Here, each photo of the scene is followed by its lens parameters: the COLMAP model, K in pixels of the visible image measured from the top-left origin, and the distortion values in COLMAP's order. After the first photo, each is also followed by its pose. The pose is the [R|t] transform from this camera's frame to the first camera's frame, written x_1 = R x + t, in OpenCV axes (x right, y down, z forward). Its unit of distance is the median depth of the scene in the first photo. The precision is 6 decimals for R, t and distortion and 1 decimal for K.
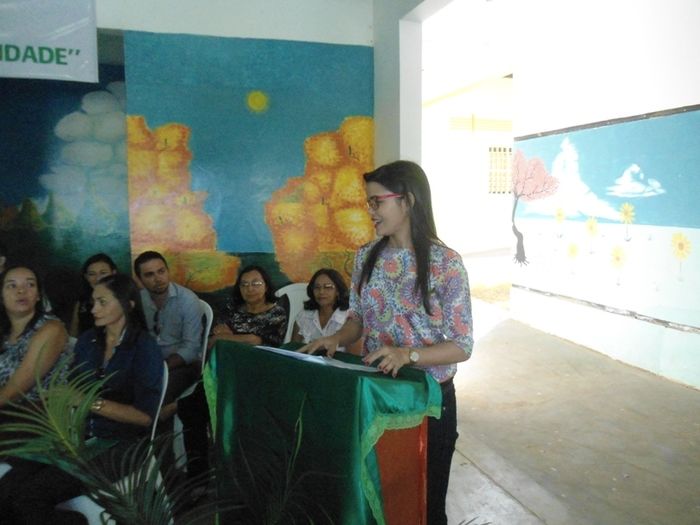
lens RADIAL K [[507.4, 0, 343.7], [0, 507.4, 242.3], [0, 0, 1]] dist [-0.043106, 0.021746]
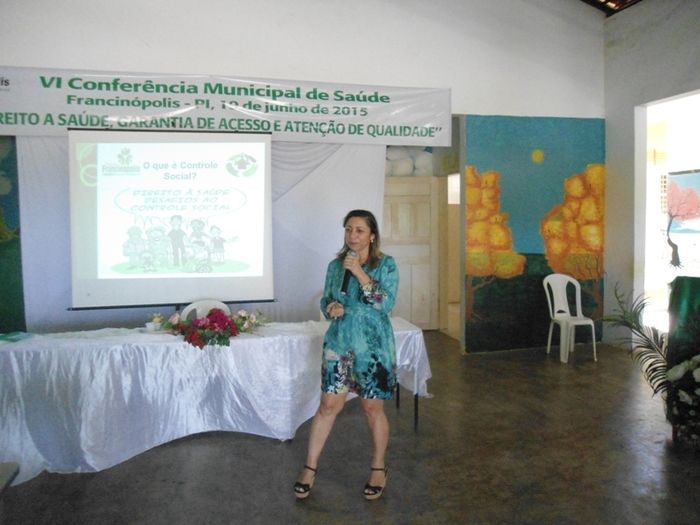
lens RADIAL K [[507.4, 0, 339.6], [0, 507.4, 229.9], [0, 0, 1]] dist [-0.043106, 0.021746]
pose [[0.995831, 0.003963, -0.091131, -0.602201], [-0.009366, 0.998217, -0.058942, 0.044082], [0.090735, 0.059550, 0.994093, -0.560589]]
